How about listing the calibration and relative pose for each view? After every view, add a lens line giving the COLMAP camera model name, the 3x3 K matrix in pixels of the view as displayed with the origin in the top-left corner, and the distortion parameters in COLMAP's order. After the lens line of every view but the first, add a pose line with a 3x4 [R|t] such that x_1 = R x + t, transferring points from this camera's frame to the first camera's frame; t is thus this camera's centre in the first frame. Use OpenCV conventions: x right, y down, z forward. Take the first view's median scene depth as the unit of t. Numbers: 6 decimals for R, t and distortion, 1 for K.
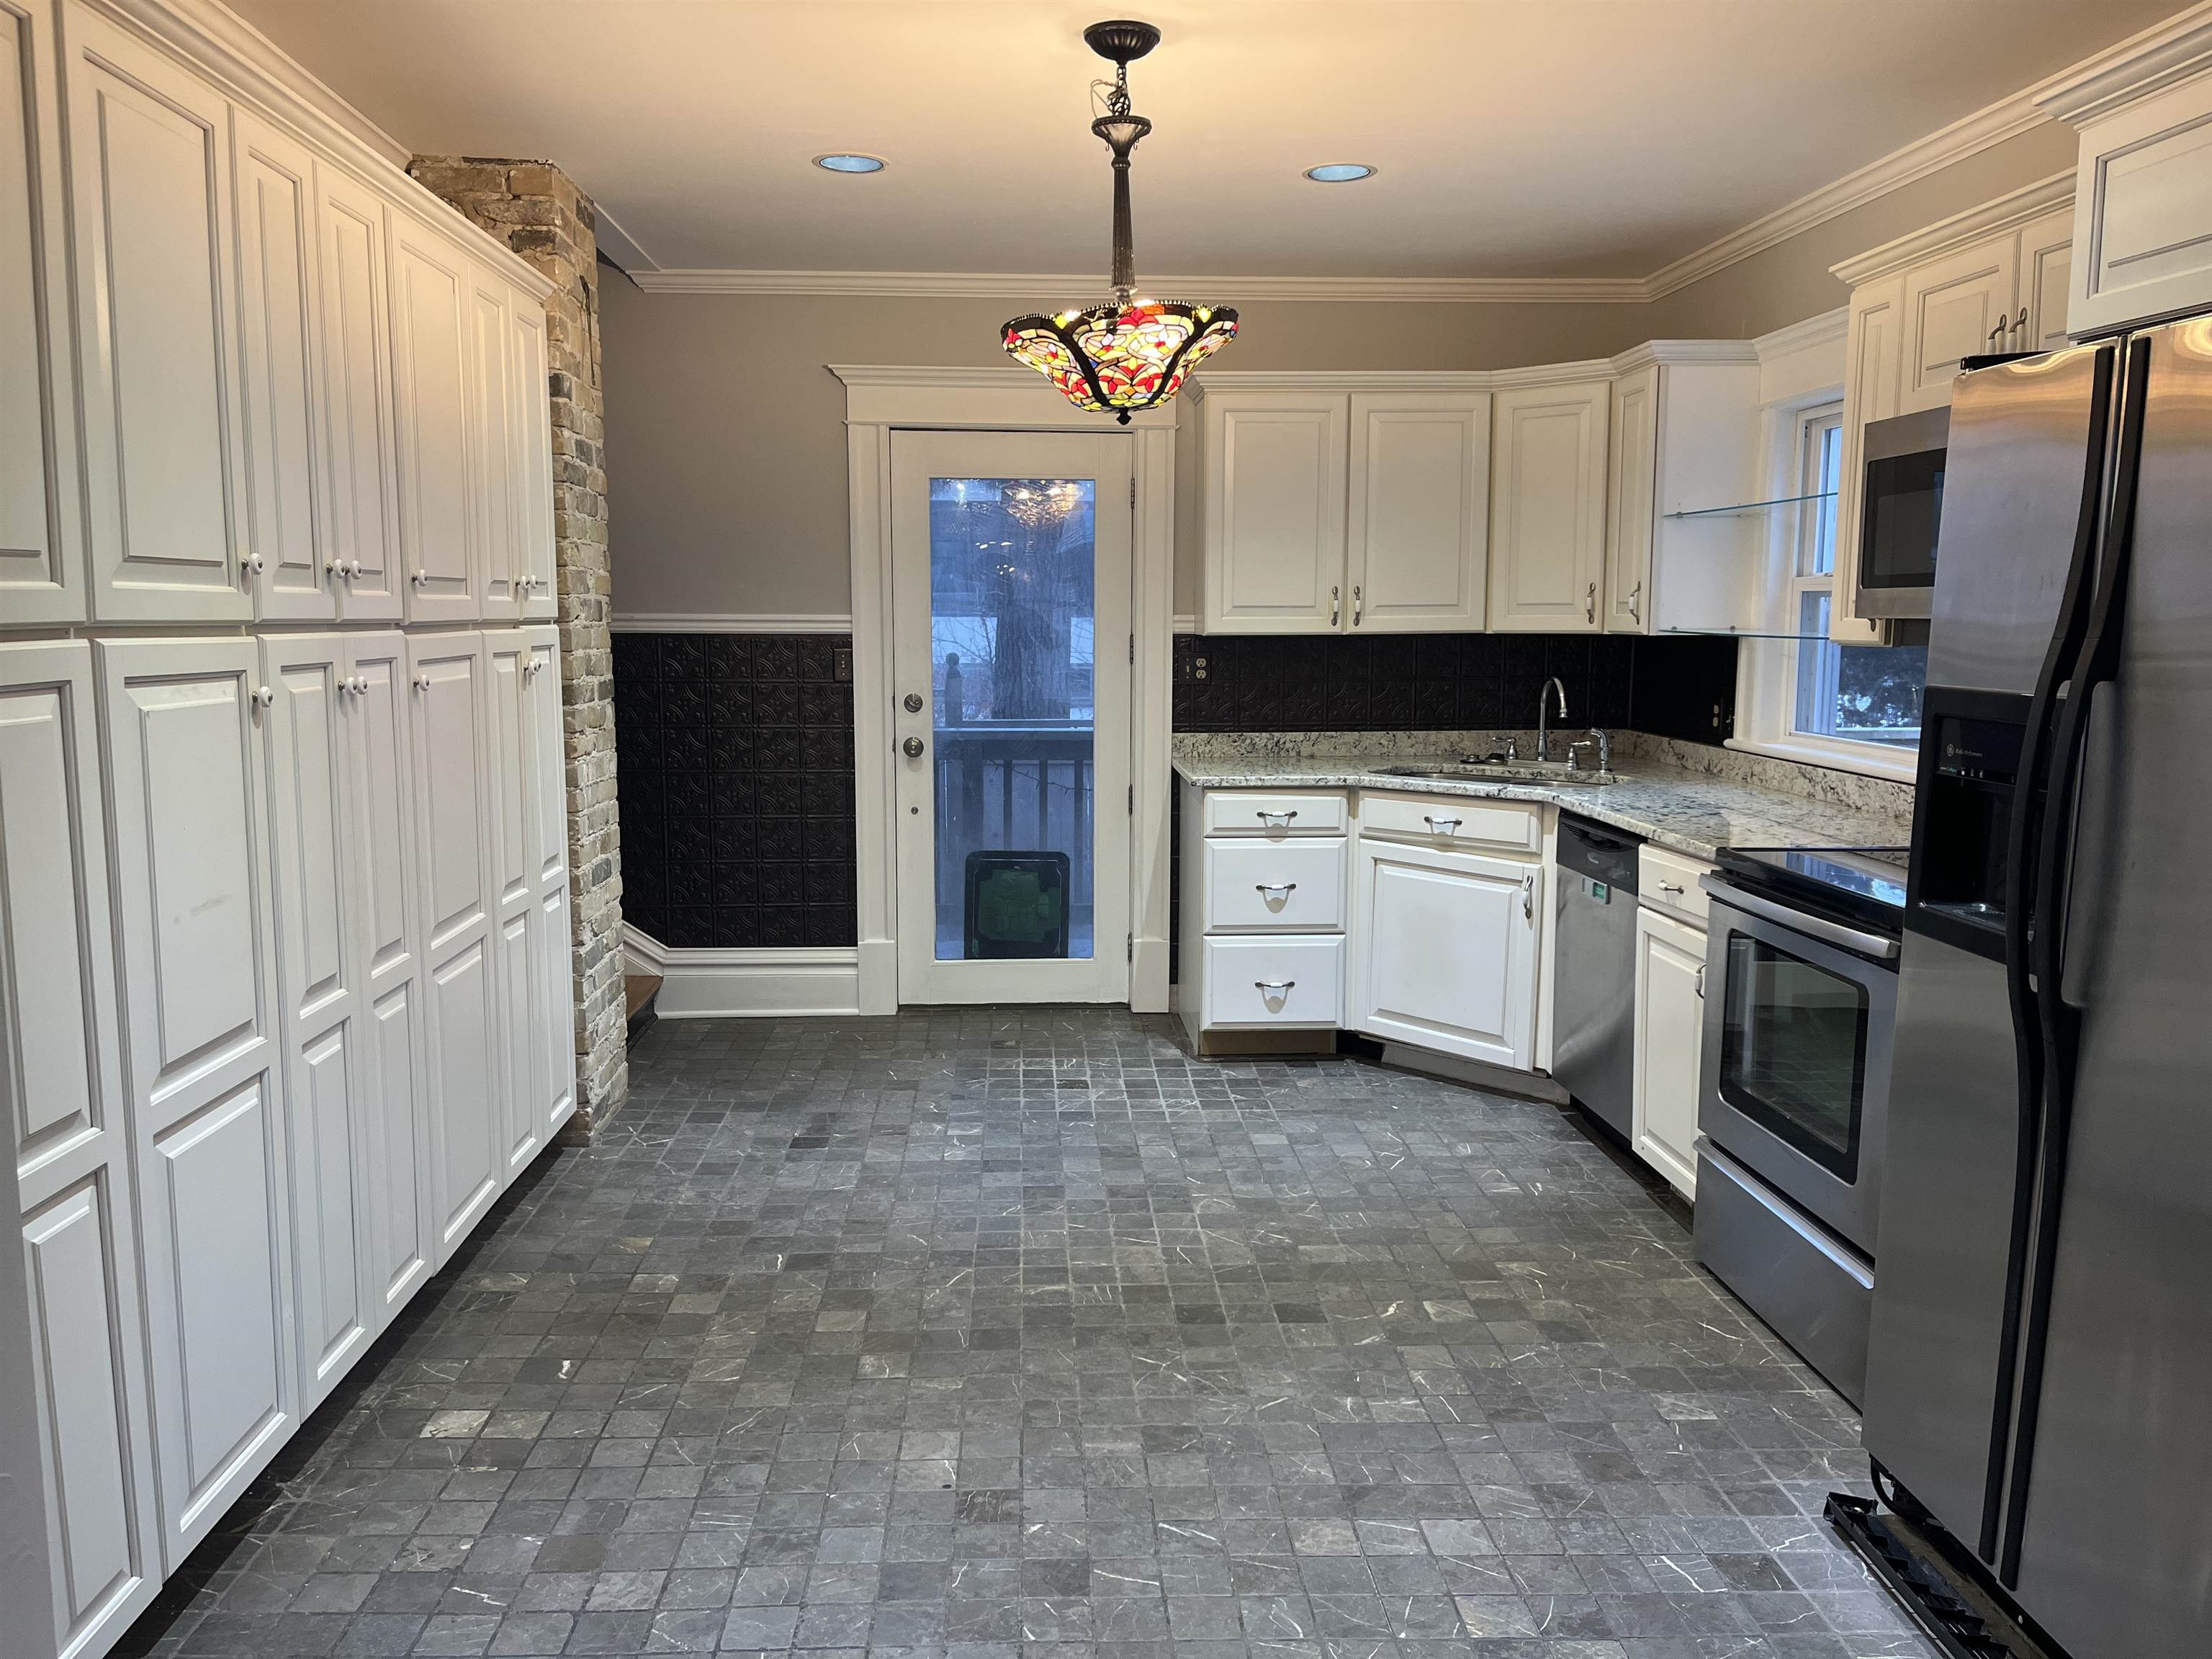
lens RADIAL K [[1705.2, 0, 1106.0], [0, 1705.2, 829.5], [0, 0, 1]] dist [0.087681, -0.120591]
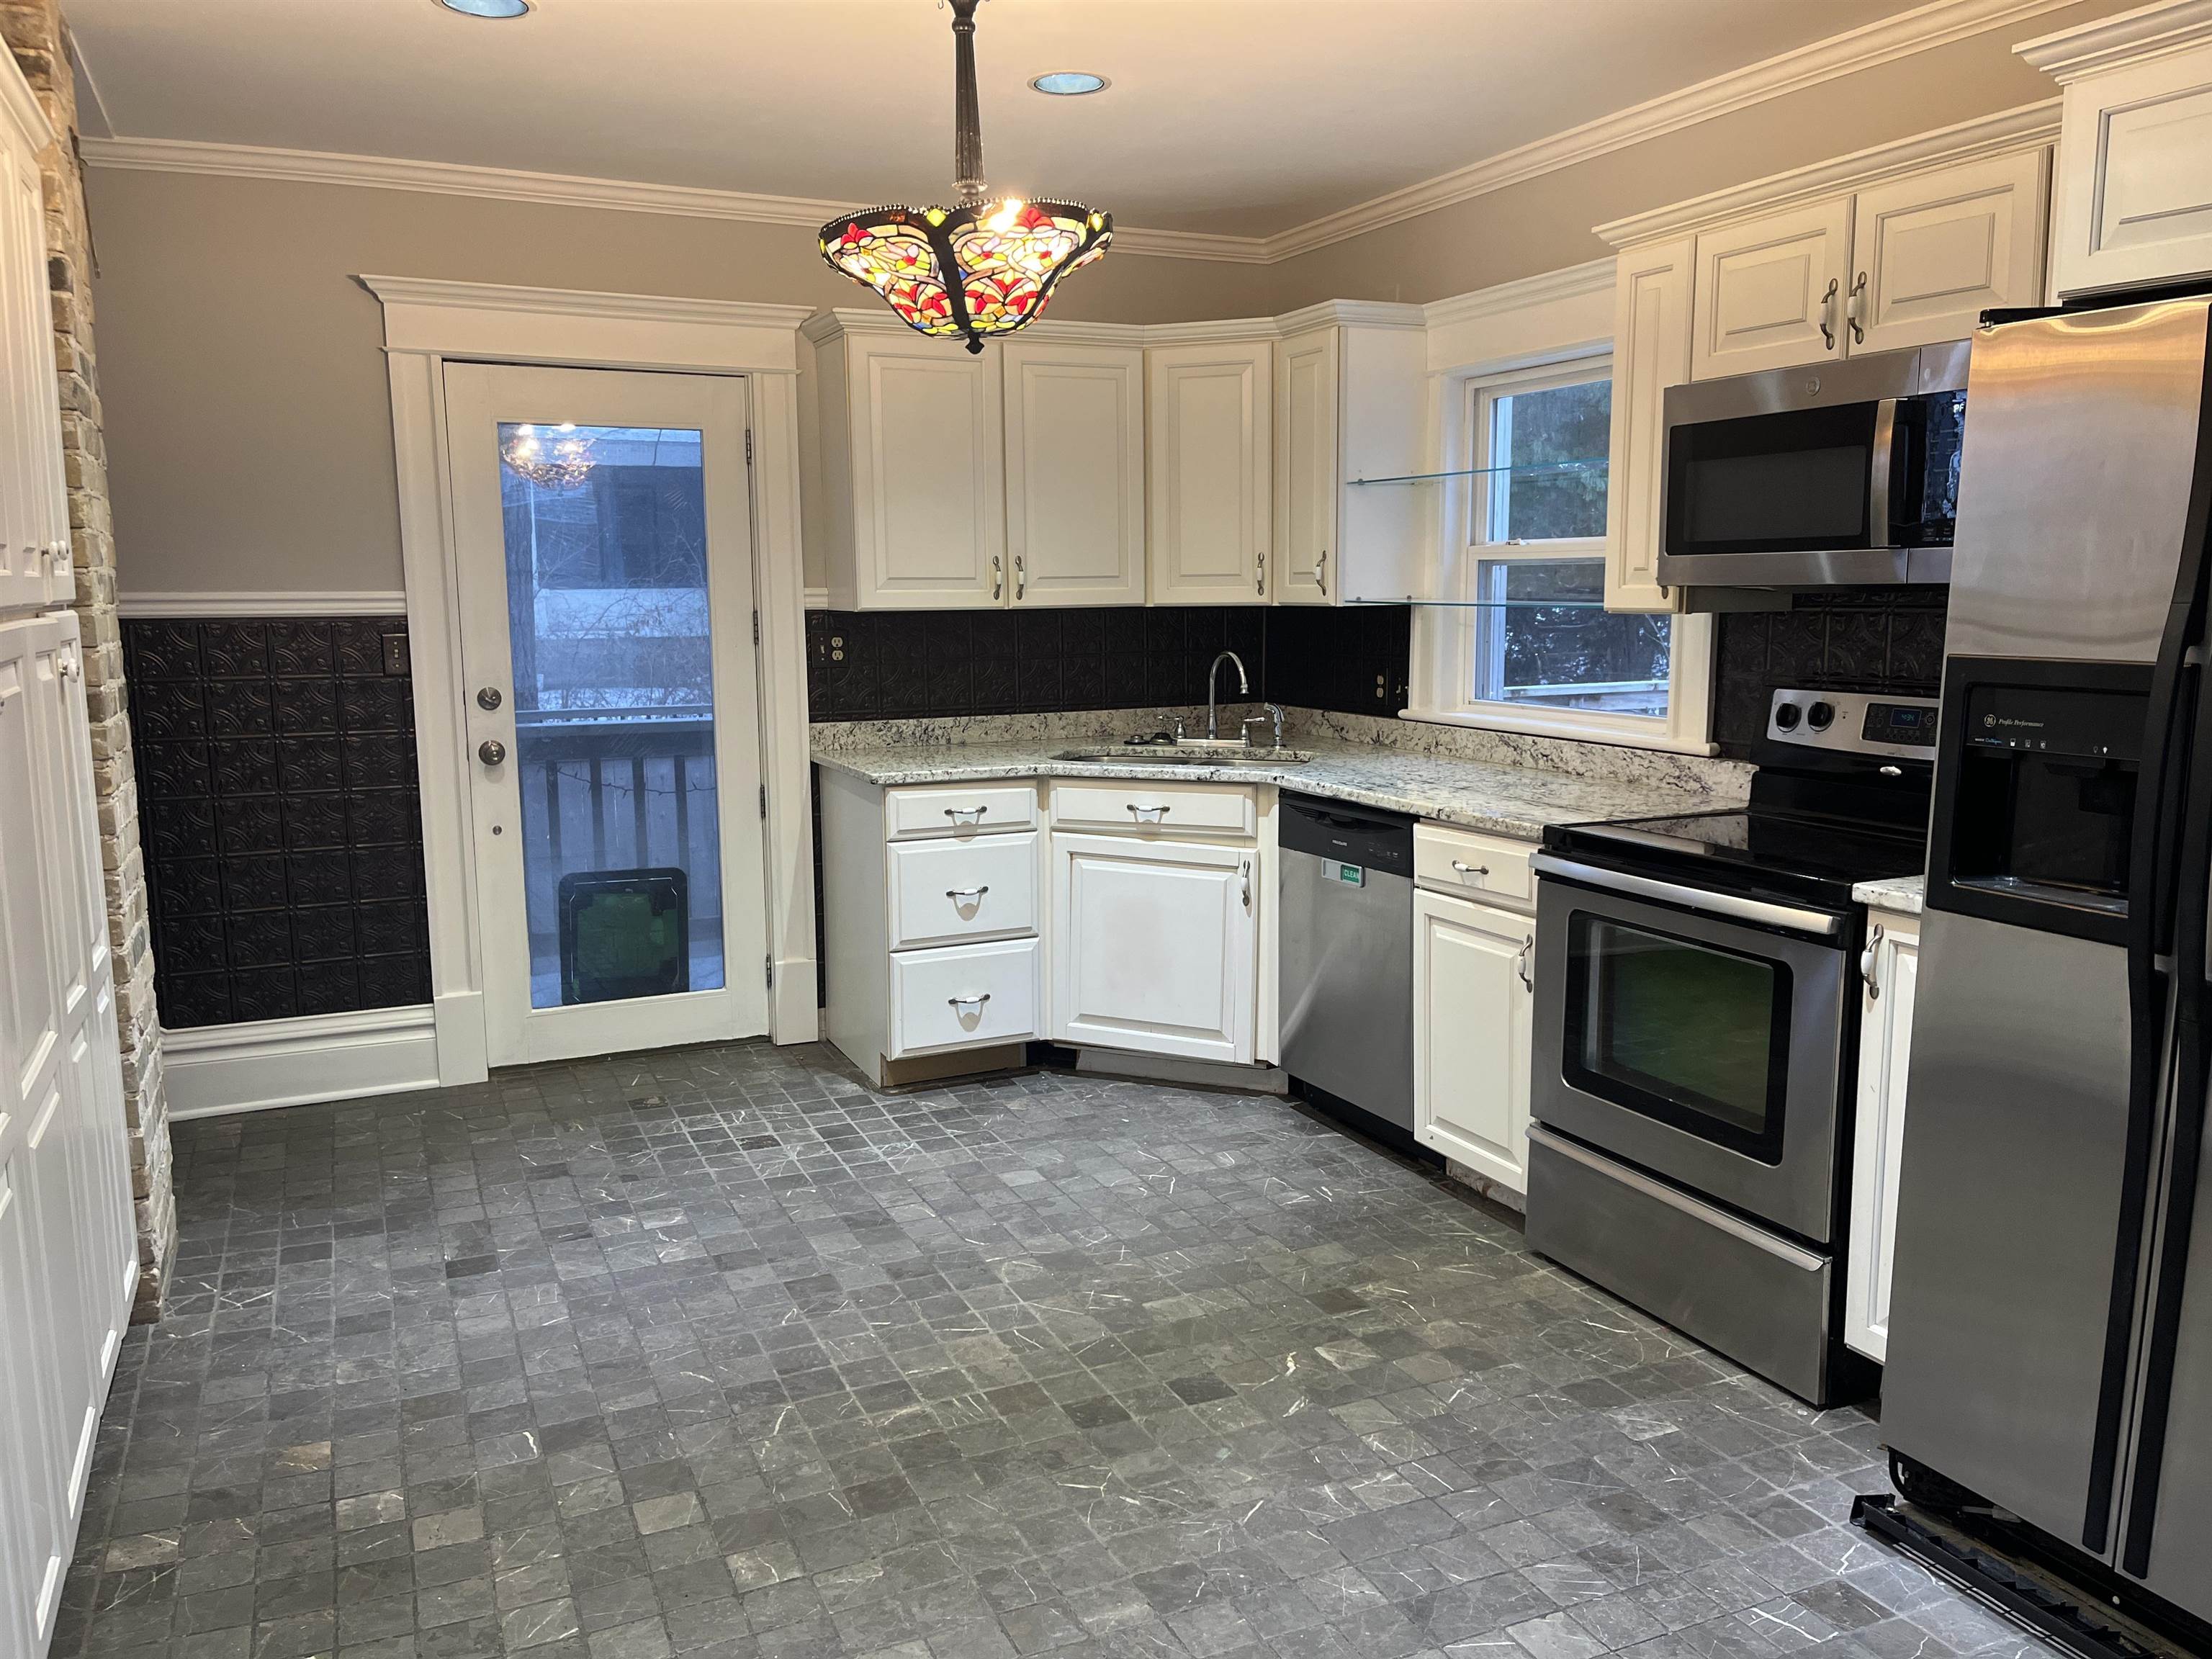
lens RADIAL K [[1689.4, 0, 1106.0], [0, 1689.4, 829.5], [0, 0, 1]] dist [0.080553, -0.104228]
pose [[0.926038, -0.063032, 0.372129, -0.181161], [0.056691, 0.998000, 0.027969, -0.022093], [-0.373148, -0.004804, 0.927760, 0.166699]]
